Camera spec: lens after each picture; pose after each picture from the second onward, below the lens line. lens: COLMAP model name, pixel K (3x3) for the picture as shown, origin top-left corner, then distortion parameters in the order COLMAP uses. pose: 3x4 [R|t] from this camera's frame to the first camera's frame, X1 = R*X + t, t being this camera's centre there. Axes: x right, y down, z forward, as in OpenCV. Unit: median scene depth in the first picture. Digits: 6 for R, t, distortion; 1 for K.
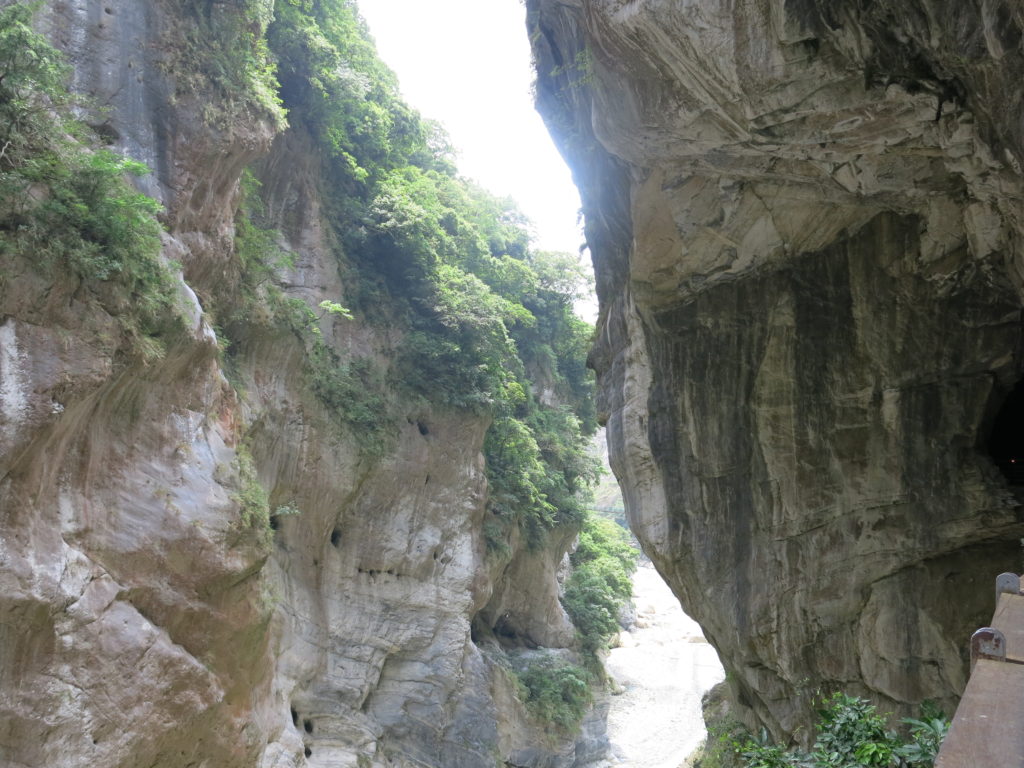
lens RADIAL K [[849.9, 0, 514.9], [0, 849.9, 386.5], [0, 0, 1]] dist [-0.017341, 0.001466]
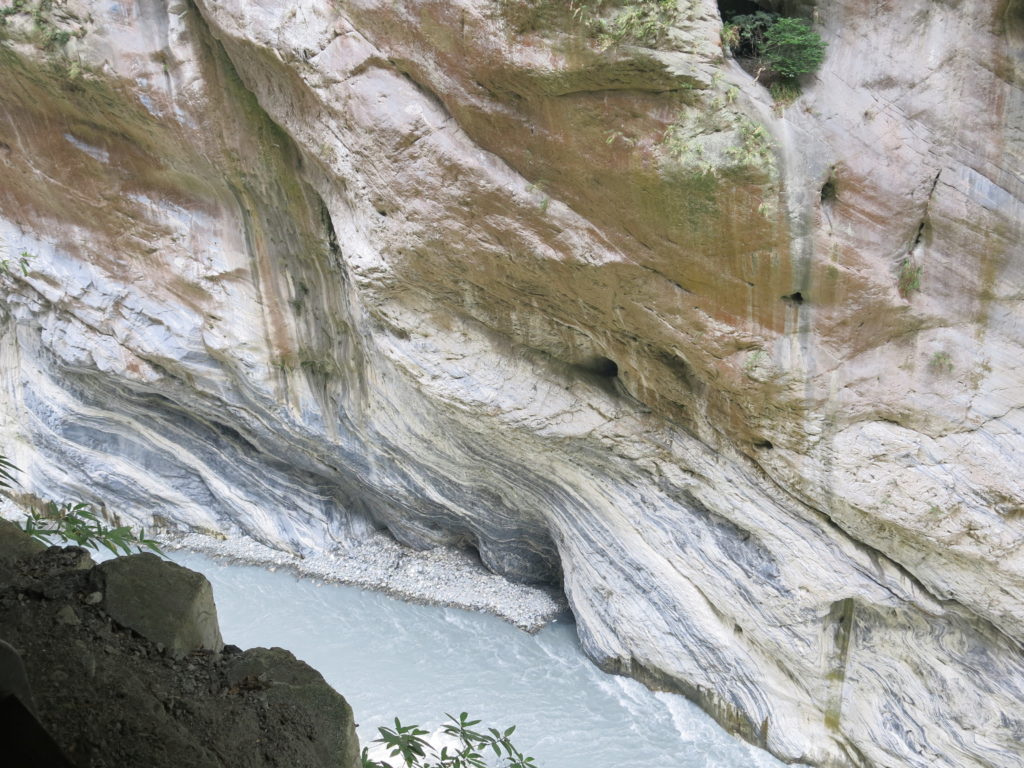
lens RADIAL K [[849.9, 0, 514.9], [0, 849.9, 386.5], [0, 0, 1]] dist [-0.017341, 0.001466]
pose [[-0.258873, 0.489494, -0.832694, 0.366199], [0.124244, 0.871795, 0.473853, 0.141694], [0.957887, 0.019211, -0.286501, 1.363375]]
